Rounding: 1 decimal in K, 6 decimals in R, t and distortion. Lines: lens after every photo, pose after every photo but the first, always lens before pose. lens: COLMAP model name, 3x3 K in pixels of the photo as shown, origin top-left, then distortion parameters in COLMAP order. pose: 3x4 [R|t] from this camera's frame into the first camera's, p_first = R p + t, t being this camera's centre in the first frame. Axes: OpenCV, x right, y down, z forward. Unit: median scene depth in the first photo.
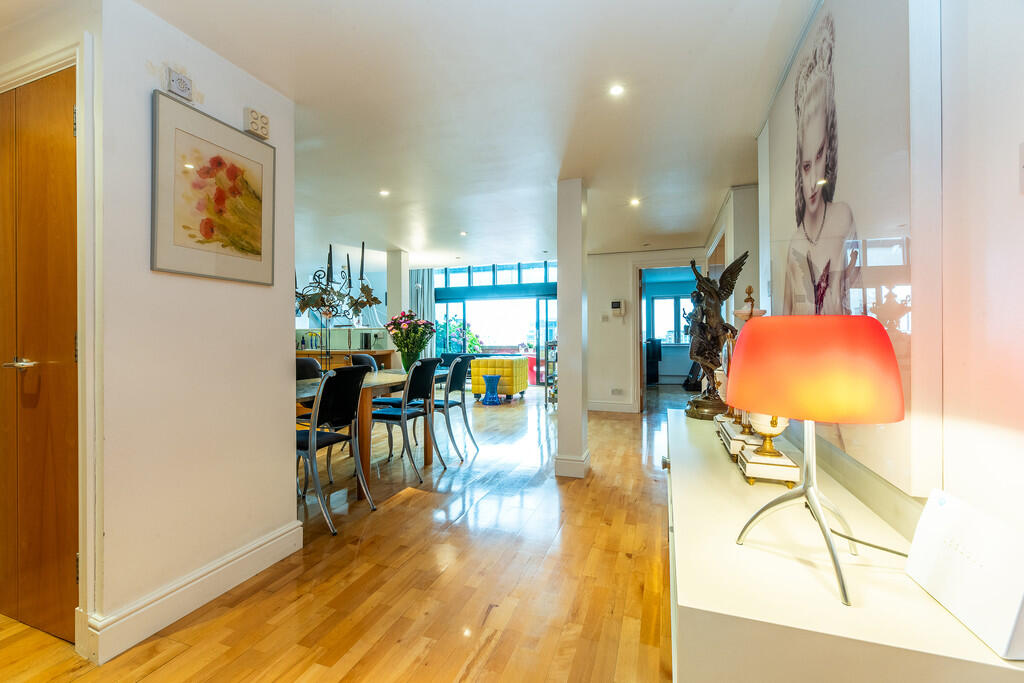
lens RADIAL K [[420.5, 0, 511.5], [0, 420.5, 338.9], [0, 0, 1]] dist [-0.002354, -0.000194]
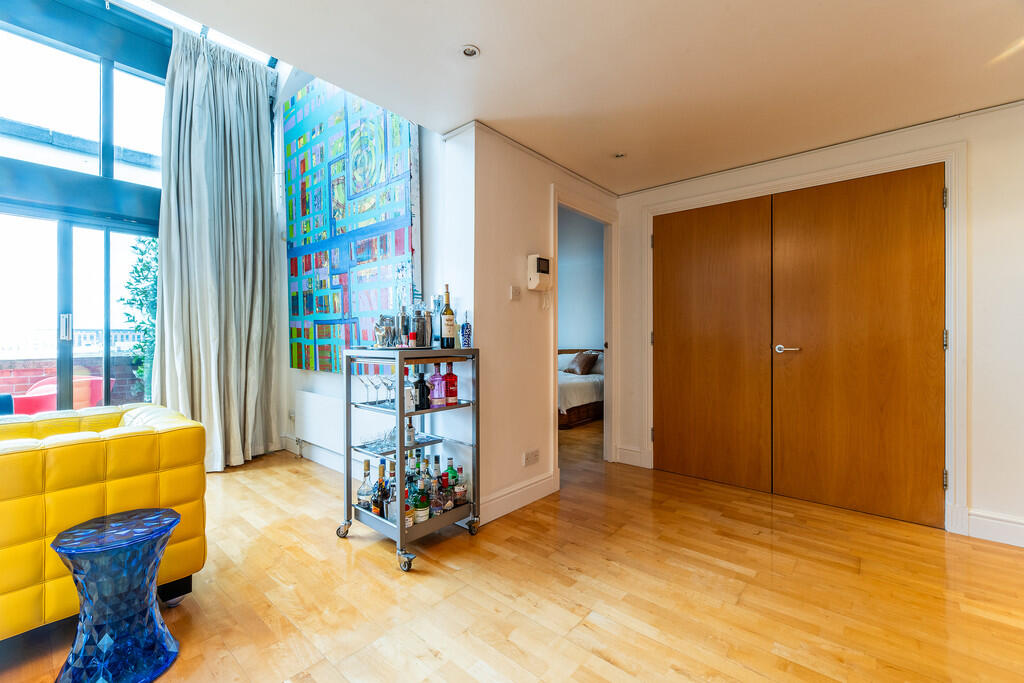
lens RADIAL K [[420.5, 0, 511.8], [0, 420.5, 343.8], [0, 0, 1]] dist [-0.002354, -0.000194]
pose [[0.373038, -0.002497, 0.927813, -0.118119], [0.000952, 0.999997, 0.002309, 0.000865], [-0.927815, 0.000022, 0.373040, 0.560037]]
